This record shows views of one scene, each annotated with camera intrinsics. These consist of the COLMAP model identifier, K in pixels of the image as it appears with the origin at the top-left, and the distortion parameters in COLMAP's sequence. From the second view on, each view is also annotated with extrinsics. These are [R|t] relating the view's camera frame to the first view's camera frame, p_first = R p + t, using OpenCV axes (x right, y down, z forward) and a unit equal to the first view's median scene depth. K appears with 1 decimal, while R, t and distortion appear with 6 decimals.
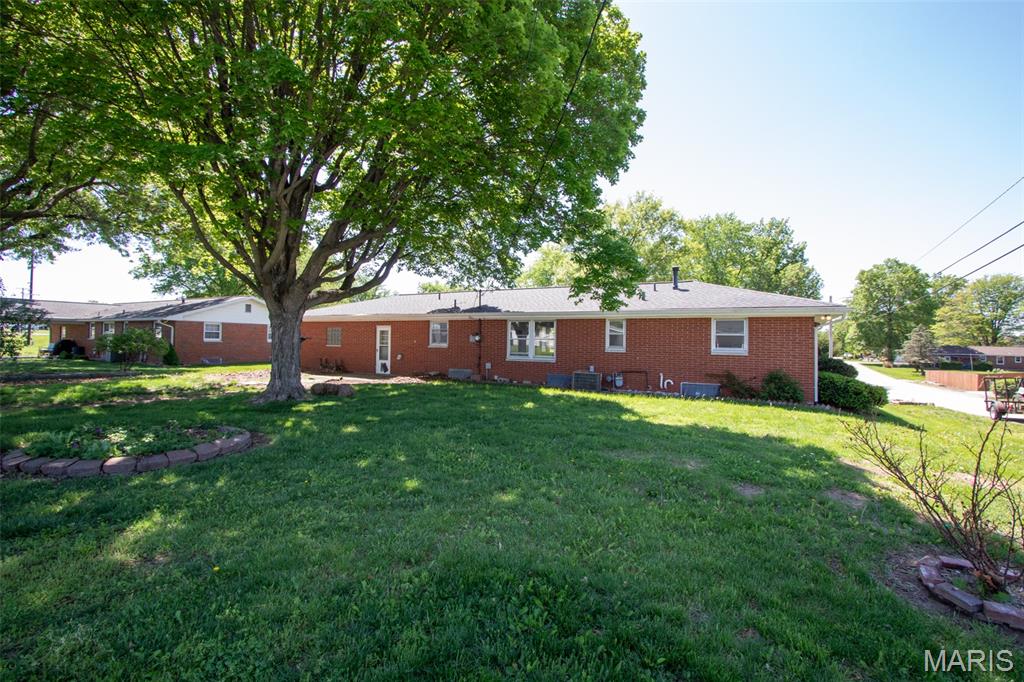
lens RADIAL K [[471.7, 0, 512.3], [0, 471.7, 335.5], [0, 0, 1]] dist [-0.004676, -0.000239]
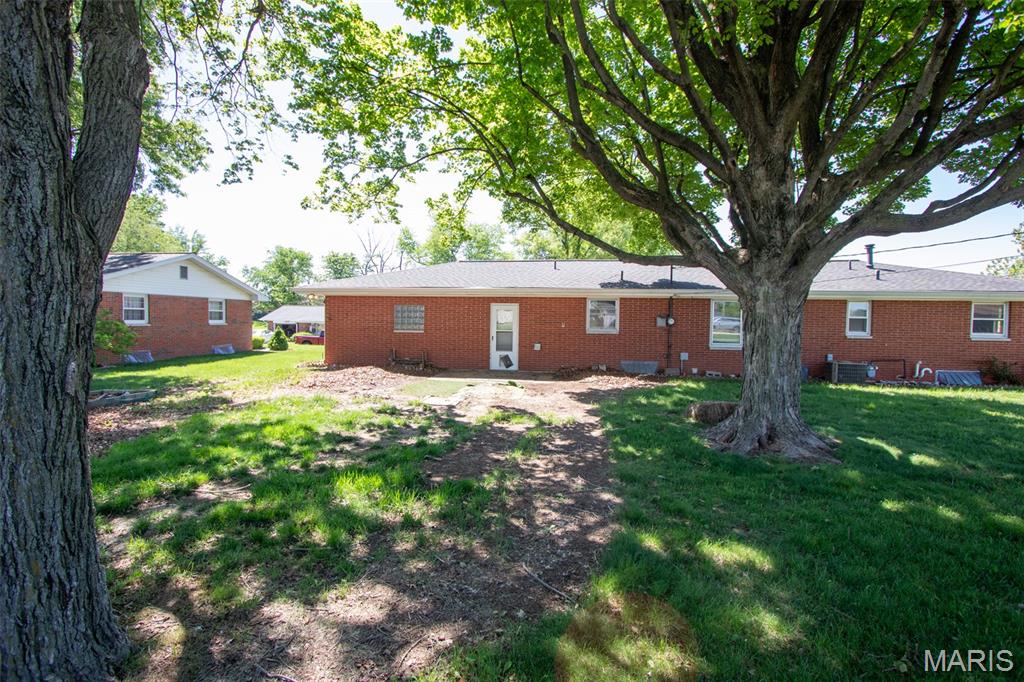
lens RADIAL K [[471.7, 0, 512.3], [0, 471.7, 335.5], [0, 0, 1]] dist [-0.004676, -0.000239]
pose [[0.926089, -0.014481, 0.377026, -0.569634], [-0.004241, 0.998801, 0.048780, -0.007736], [-0.377280, -0.046774, 0.924917, 0.346282]]
